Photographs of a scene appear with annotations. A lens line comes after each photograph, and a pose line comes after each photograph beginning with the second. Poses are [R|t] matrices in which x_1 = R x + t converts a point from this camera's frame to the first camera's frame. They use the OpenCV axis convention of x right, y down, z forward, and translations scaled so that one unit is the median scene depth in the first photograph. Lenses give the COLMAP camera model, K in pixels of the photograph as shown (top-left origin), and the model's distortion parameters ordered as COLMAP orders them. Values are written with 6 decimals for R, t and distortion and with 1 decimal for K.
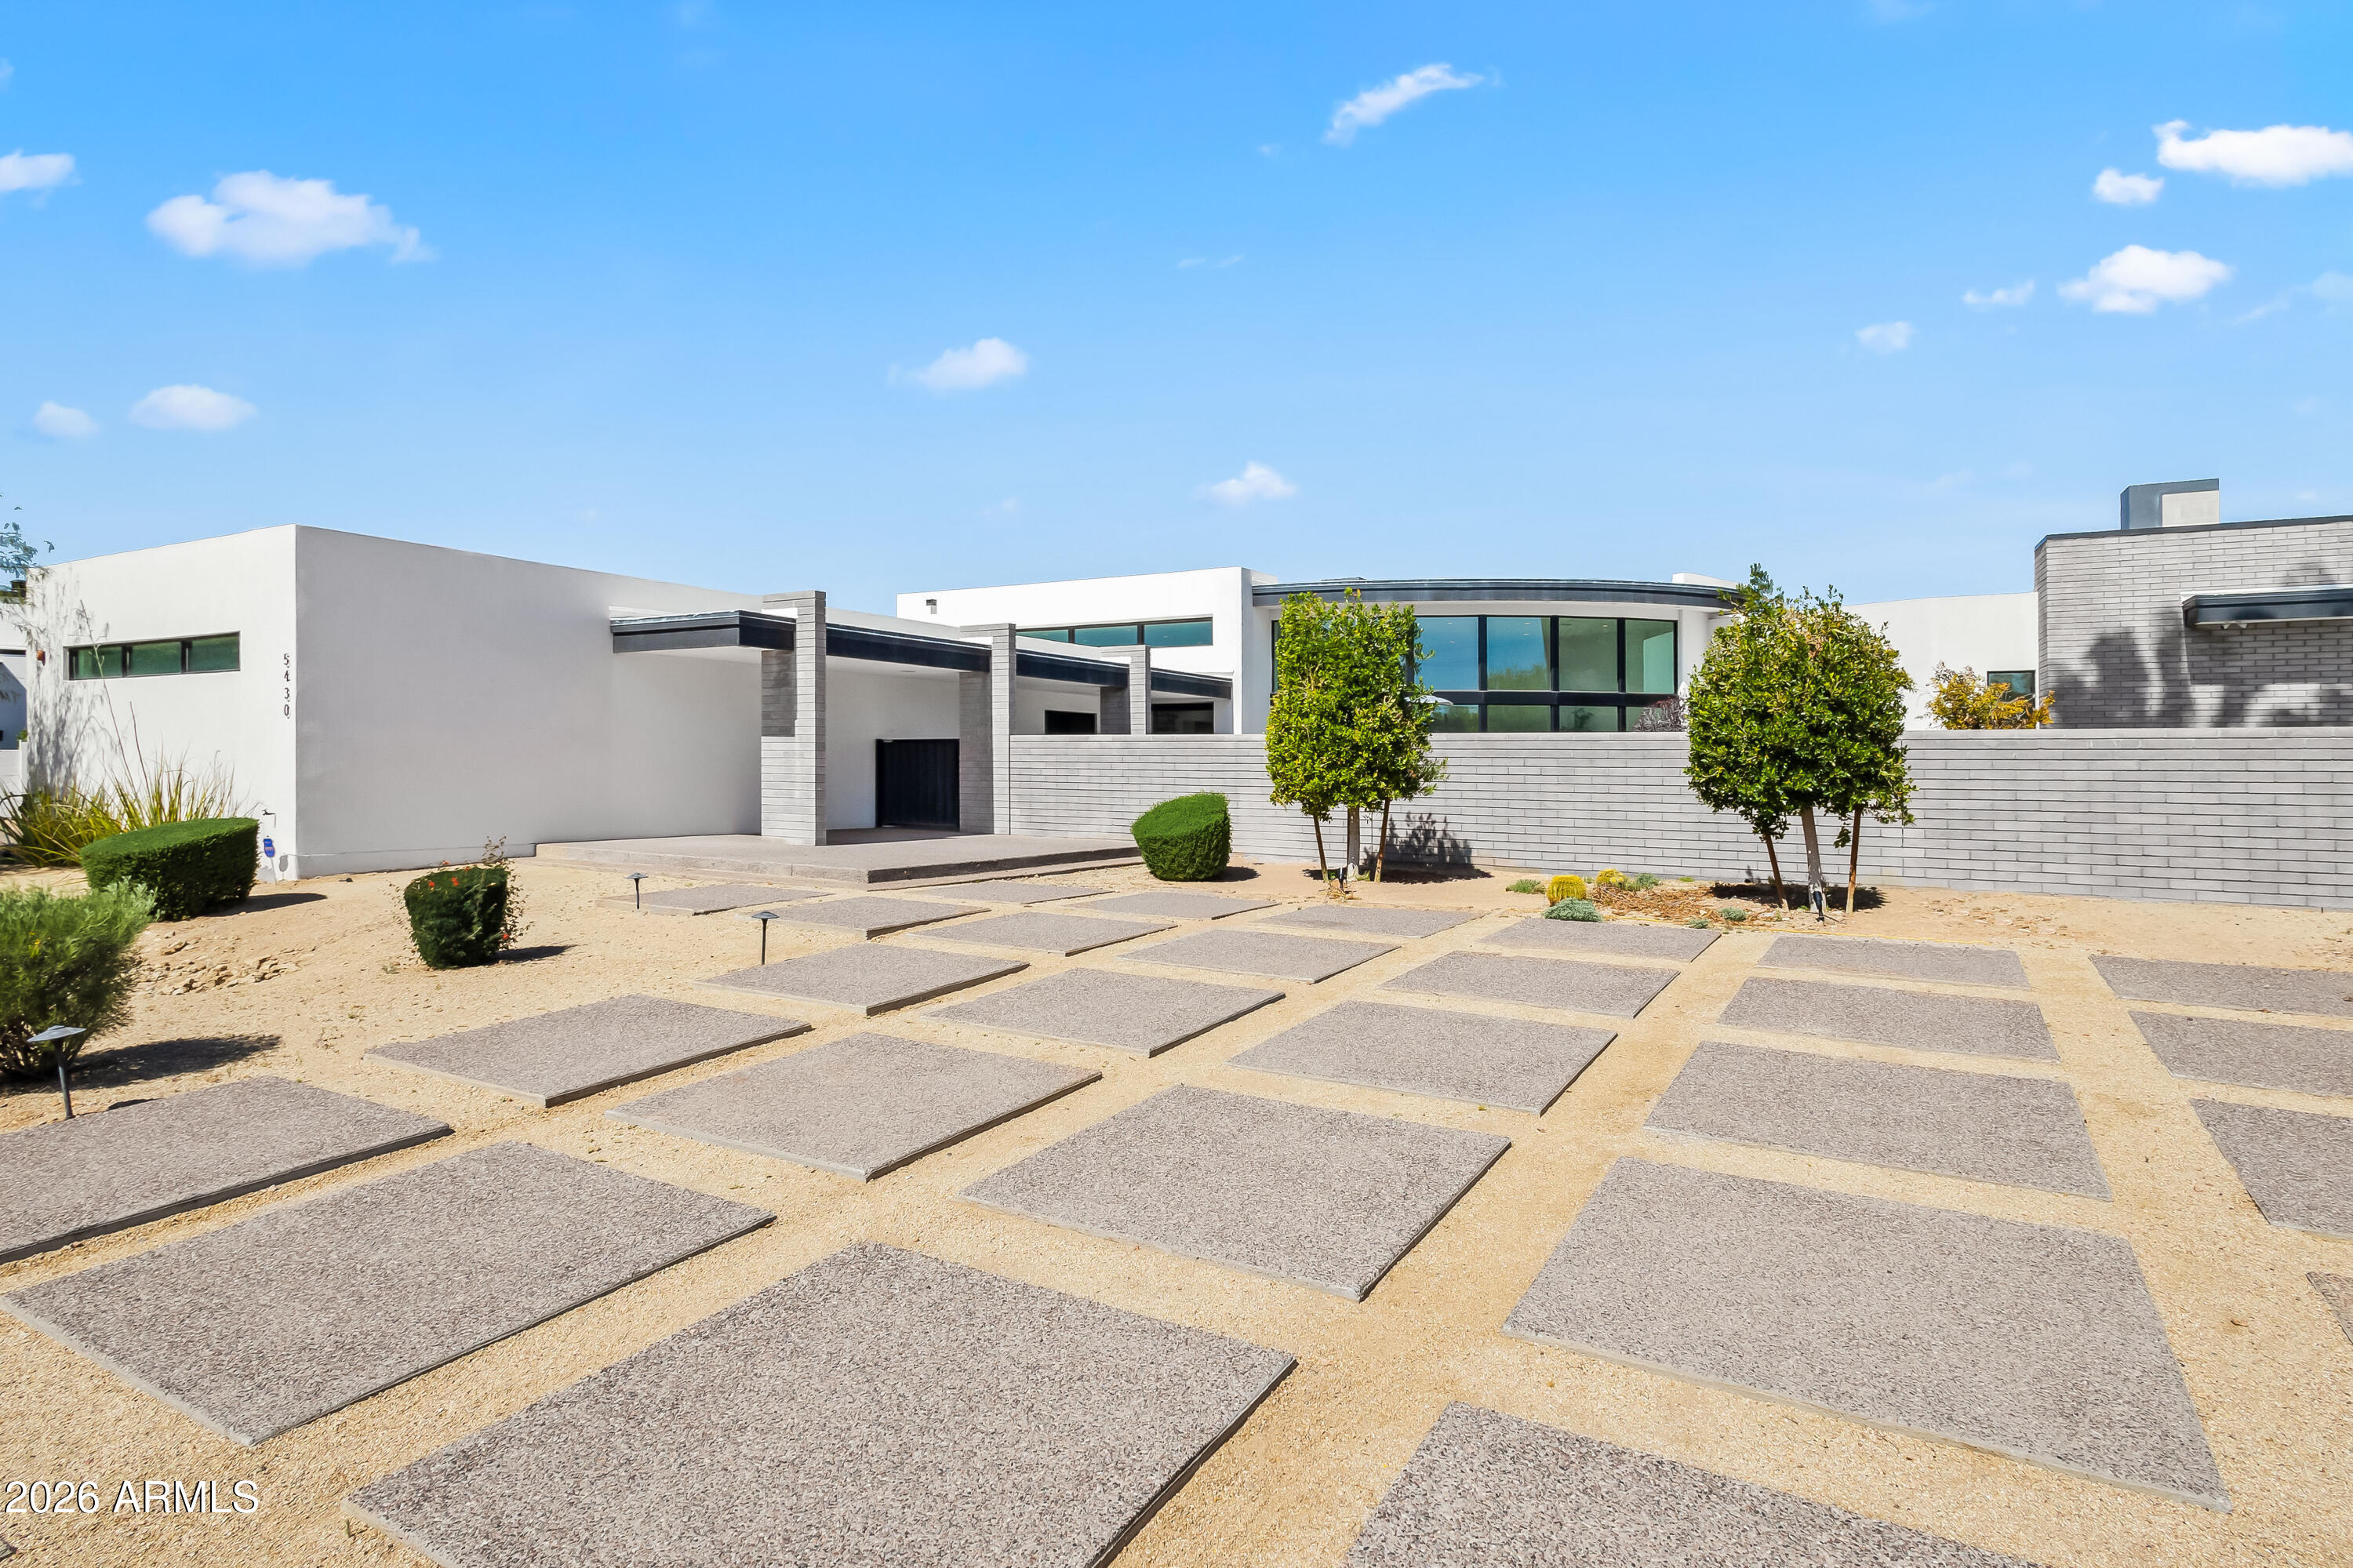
lens RADIAL K [[1202.7, 0, 1176.5], [0, 1202.7, 784.0], [0, 0, 1]] dist [0.004228, 0.001119]
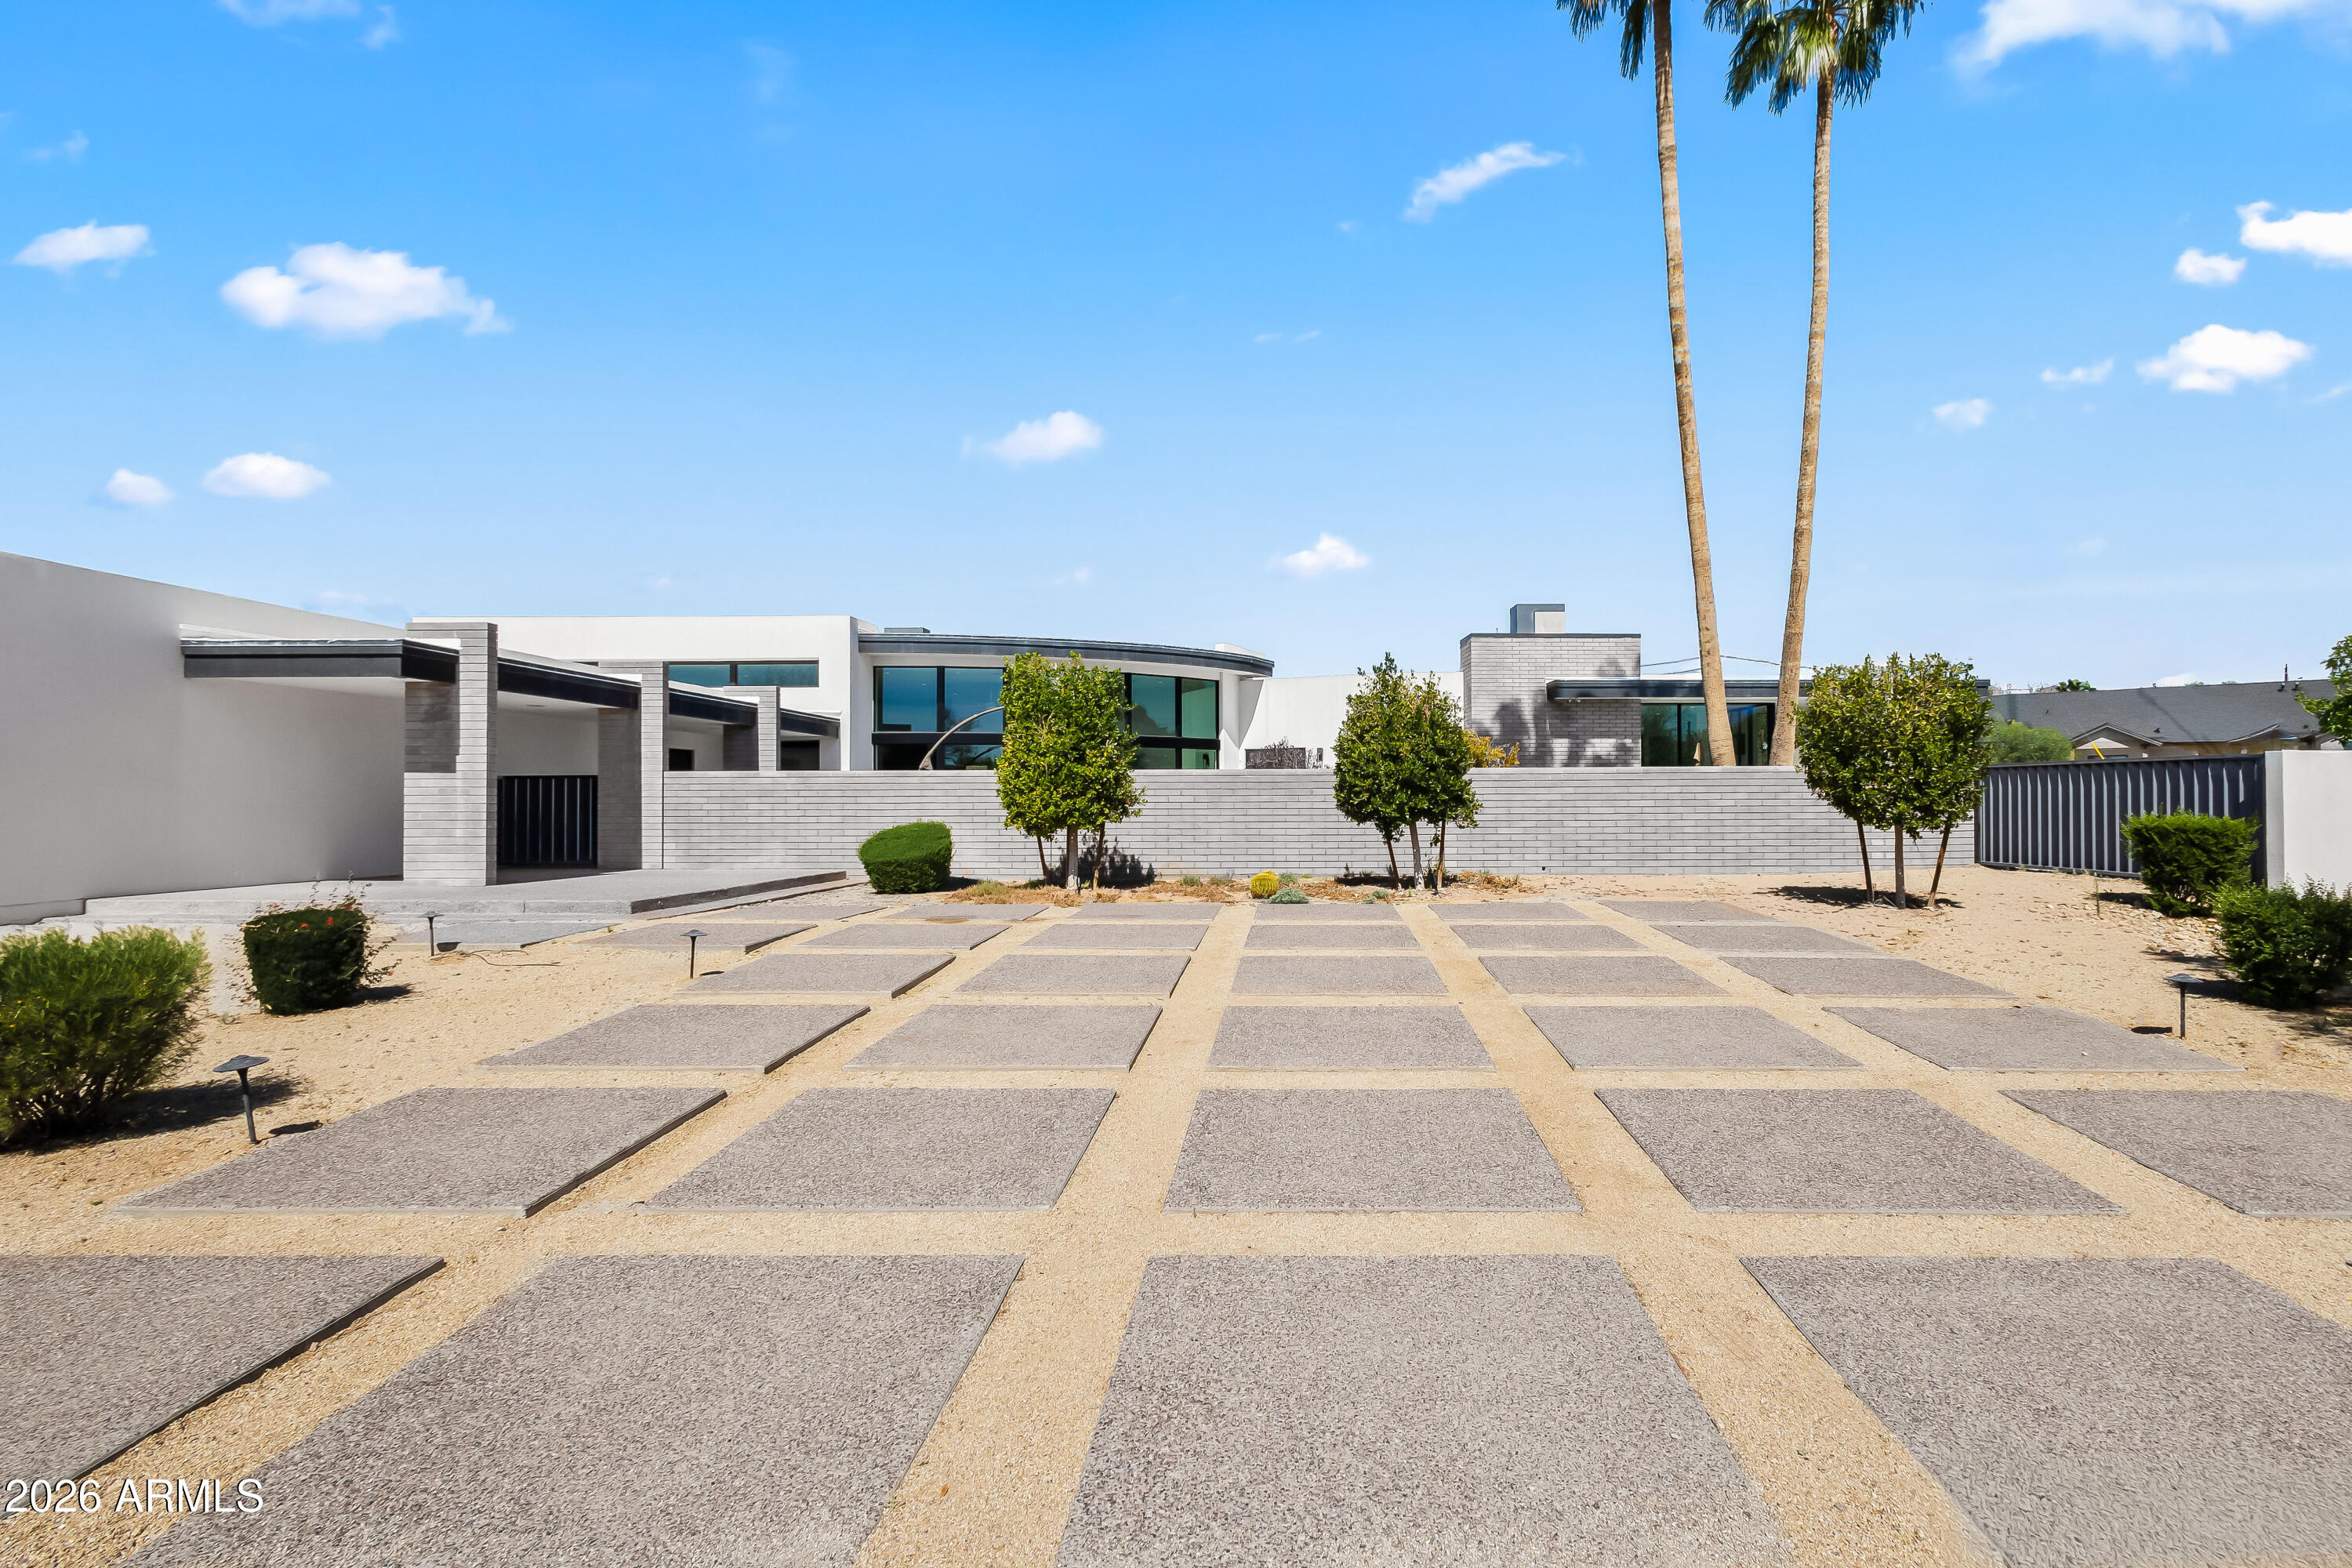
lens RADIAL K [[1125.0, 0, 1203.6], [0, 1125.0, 789.4], [0, 0, 1]] dist [0.005056, -0.000164]
pose [[0.894005, -0.007178, 0.448000, -0.194226], [0.018335, 0.999620, -0.020573, 0.003275], [-0.447682, 0.026606, 0.893797, -0.070323]]
